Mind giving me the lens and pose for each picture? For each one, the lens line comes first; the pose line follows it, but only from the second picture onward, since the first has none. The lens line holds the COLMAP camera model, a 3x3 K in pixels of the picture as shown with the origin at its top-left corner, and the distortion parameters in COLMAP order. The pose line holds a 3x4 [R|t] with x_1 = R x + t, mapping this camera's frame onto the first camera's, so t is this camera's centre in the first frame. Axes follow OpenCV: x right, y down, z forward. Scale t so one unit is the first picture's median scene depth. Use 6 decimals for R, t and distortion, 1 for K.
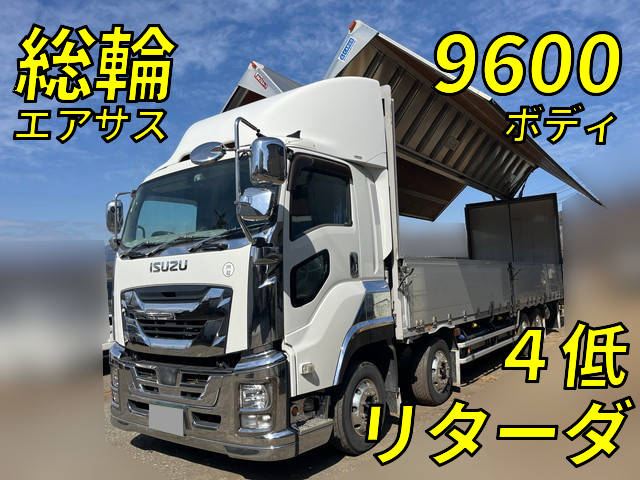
lens RADIAL K [[486.7, 0, 318.7], [0, 486.7, 237.6], [0, 0, 1]] dist [0.056663, -0.078493]
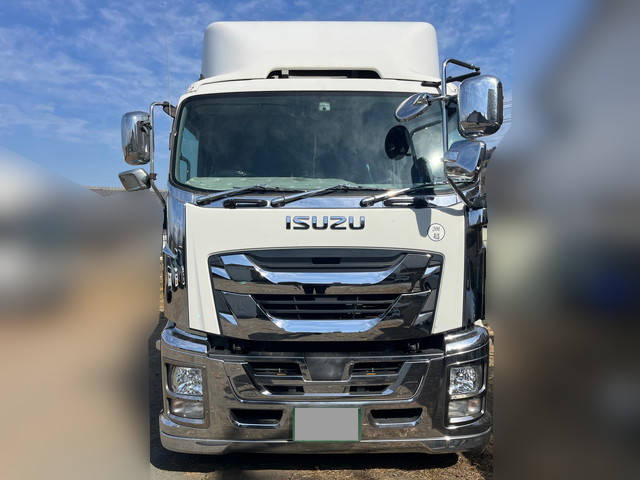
lens RADIAL K [[486.7, 0, 320.2], [0, 486.7, 238.2], [0, 0, 1]] dist [0.056663, -0.078493]
pose [[0.800785, 0.038784, 0.597695, -0.762528], [-0.079365, 0.995973, 0.041704, 0.052308], [-0.593671, -0.080832, 0.800638, 0.418119]]
